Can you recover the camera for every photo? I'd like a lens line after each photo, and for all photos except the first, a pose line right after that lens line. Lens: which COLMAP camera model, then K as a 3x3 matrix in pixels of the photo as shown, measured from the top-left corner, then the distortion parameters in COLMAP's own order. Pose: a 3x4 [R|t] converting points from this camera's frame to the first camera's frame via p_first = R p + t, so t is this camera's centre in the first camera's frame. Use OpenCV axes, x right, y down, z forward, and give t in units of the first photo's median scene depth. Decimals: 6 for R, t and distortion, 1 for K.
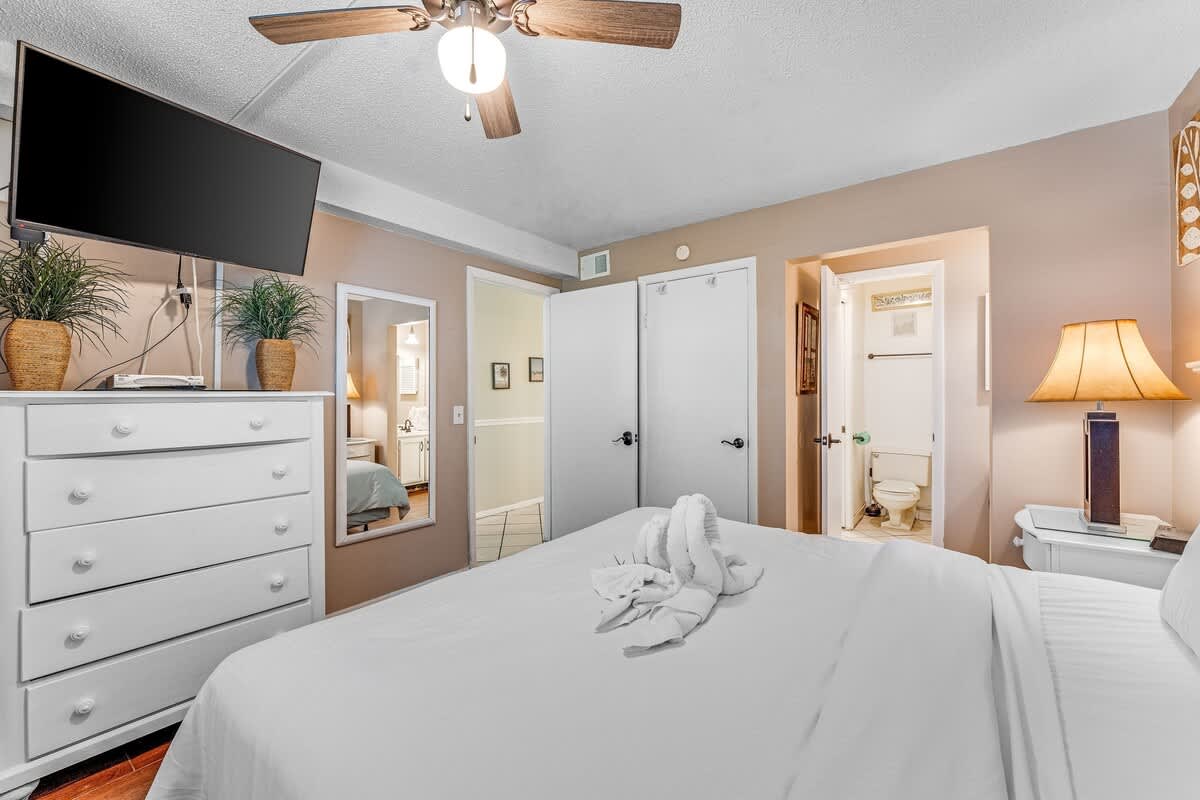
lens RADIAL K [[487.1, 0, 600.0], [0, 487.1, 400.0], [0, 0, 1]] dist [-0.000749, 0.000014]
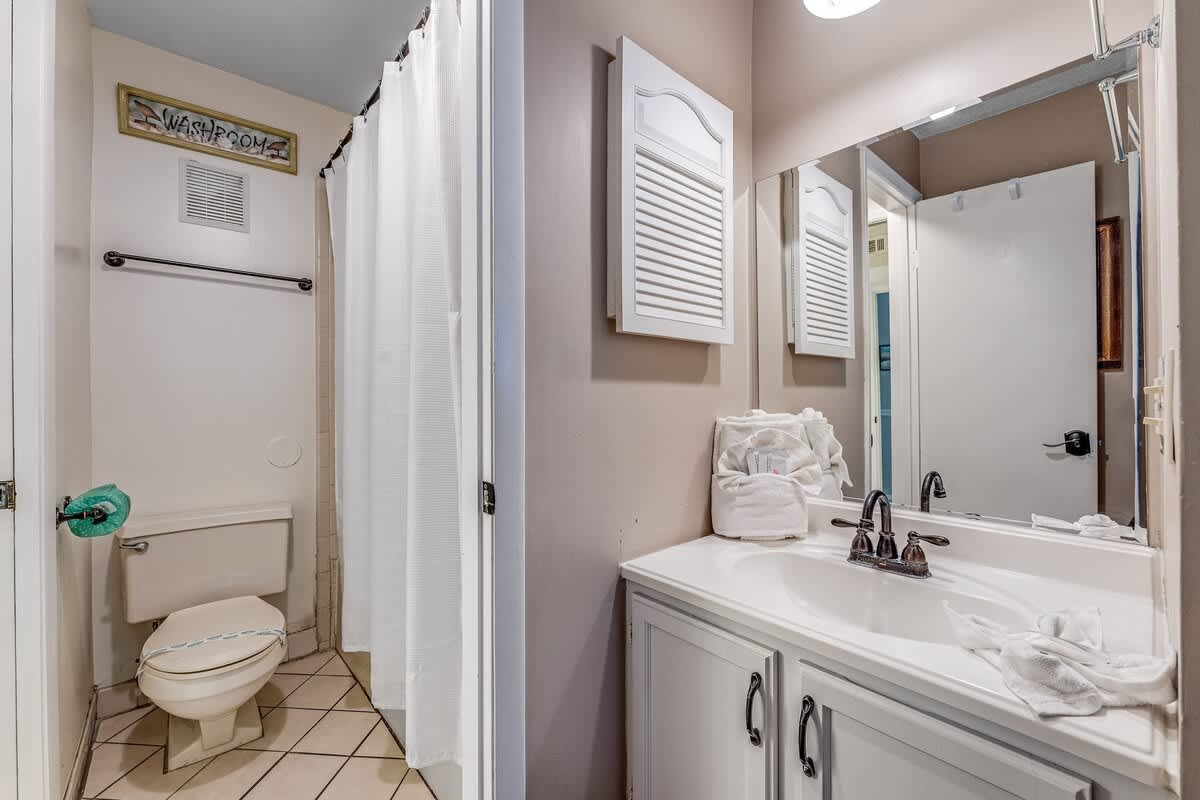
lens RADIAL K [[487.1, 0, 600.0], [0, 487.1, 400.0], [0, 0, 1]] dist [-0.000749, 0.000014]
pose [[0.219849, 0.004717, 0.975523, 0.302794], [-0.000241, 0.999989, -0.004781, 0.015426], [-0.975534, 0.000816, 0.219847, 0.604649]]
